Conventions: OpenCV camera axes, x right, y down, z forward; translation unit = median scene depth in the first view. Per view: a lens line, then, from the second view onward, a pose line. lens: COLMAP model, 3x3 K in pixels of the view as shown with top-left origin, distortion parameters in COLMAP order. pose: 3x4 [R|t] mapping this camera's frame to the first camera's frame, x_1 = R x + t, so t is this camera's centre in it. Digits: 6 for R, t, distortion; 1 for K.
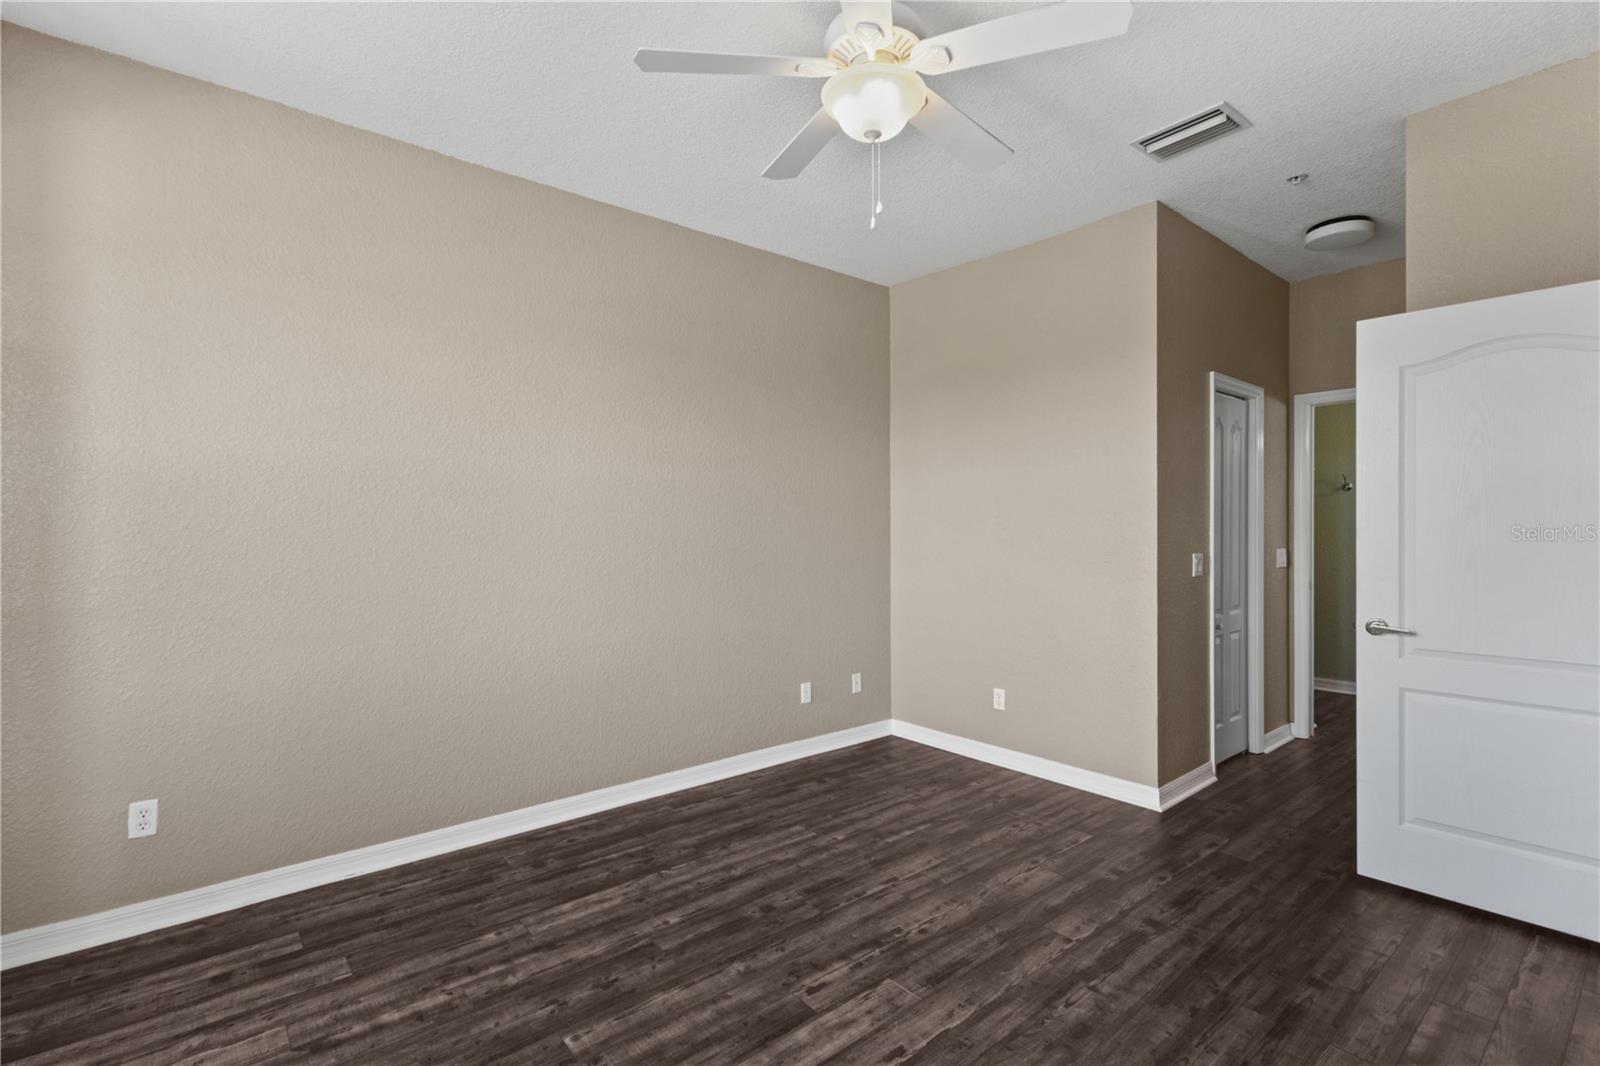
lens RADIAL K [[744.4, 0, 794.8], [0, 744.4, 521.6], [0, 0, 1]] dist [0.002263, 0.000782]
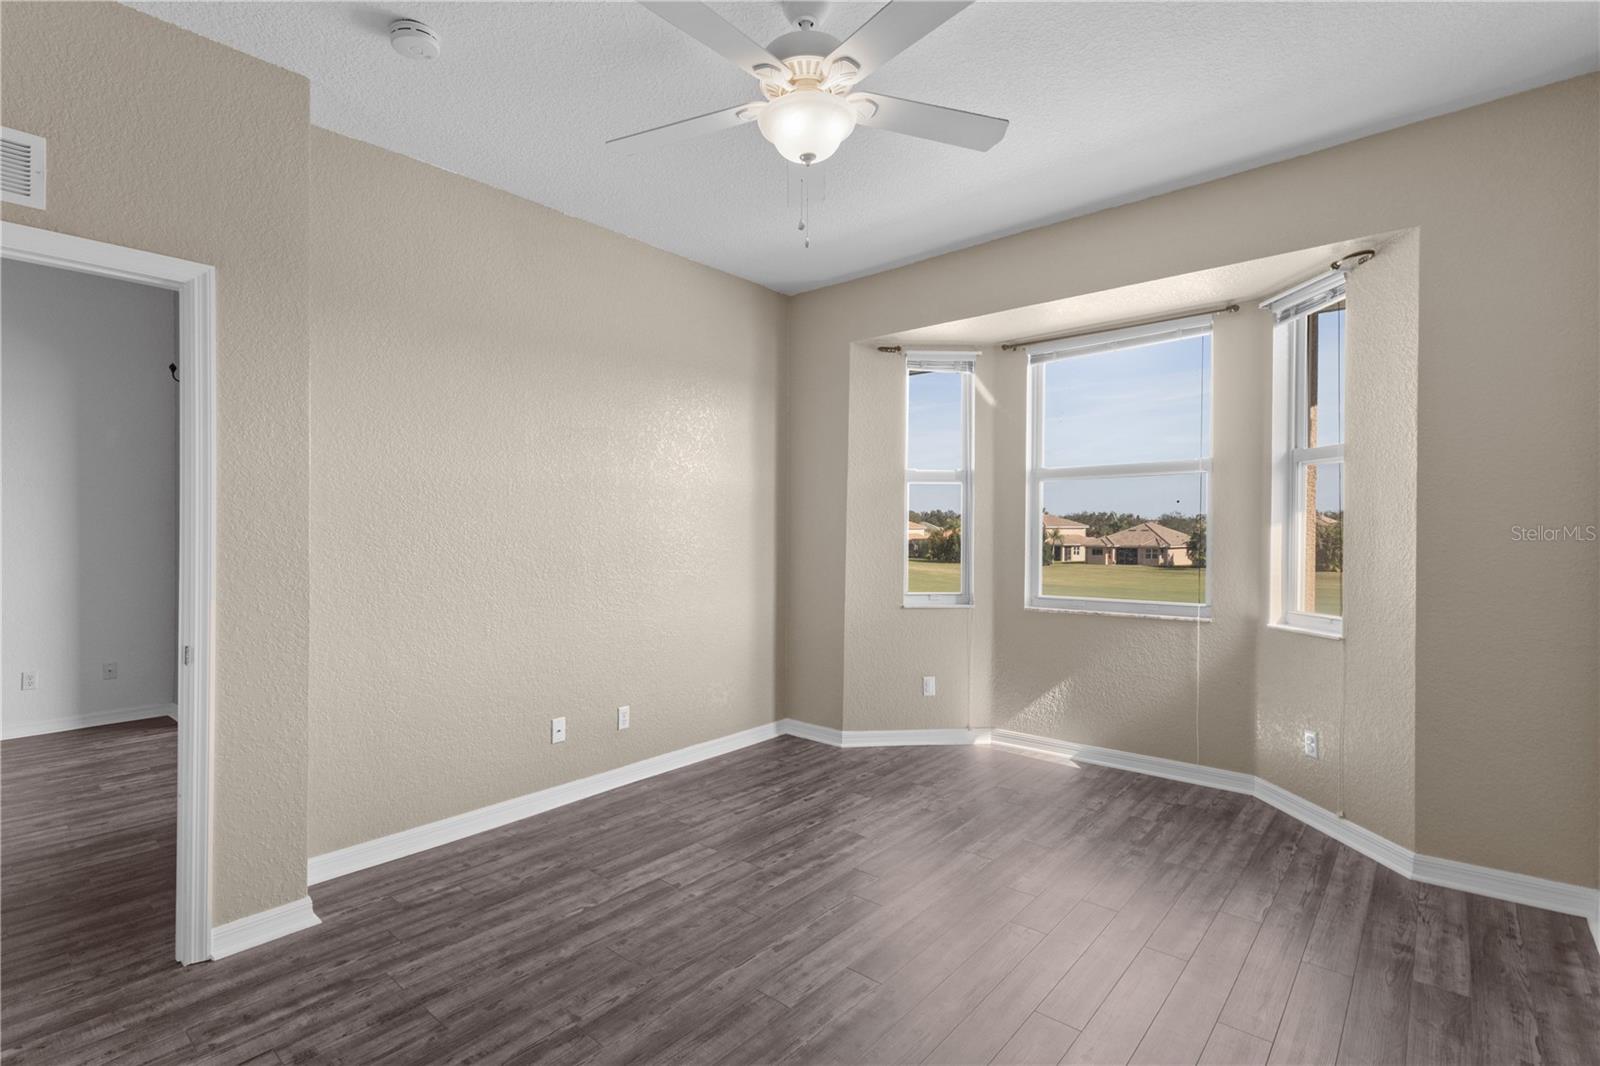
lens RADIAL K [[740.6, 0, 792.1], [0, 740.6, 535.0], [0, 0, 1]] dist [0.001850, 0.000538]
pose [[-0.987030, 0.007160, -0.160375, 0.244034], [0.007809, 0.999964, -0.003415, 0.014700], [0.160344, -0.004623, -0.987050, 1.754235]]
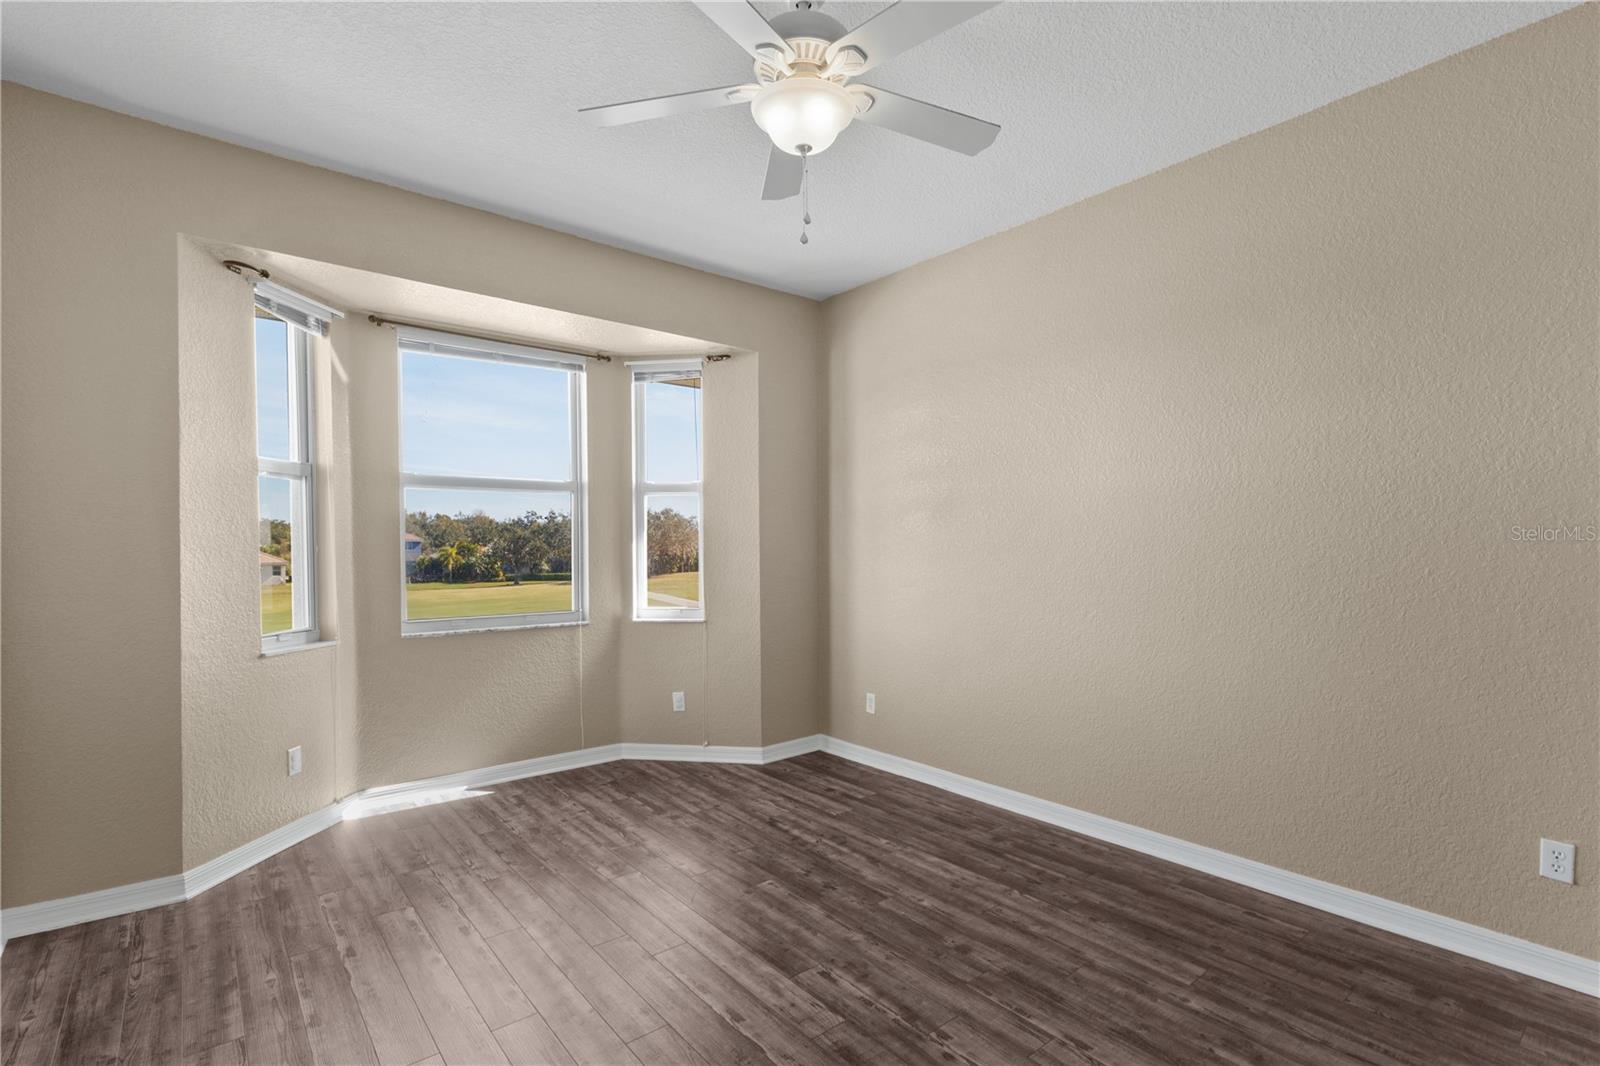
lens RADIAL K [[751.4, 0, 792.9], [0, 751.4, 567.7], [0, 0, 1]] dist [-0.000137, 0.000821]
pose [[-0.017127, 0.032288, -0.999332, 0.959694], [0.011979, 0.999413, 0.032085, 0.009409], [0.999782, -0.011422, -0.017503, 0.868357]]
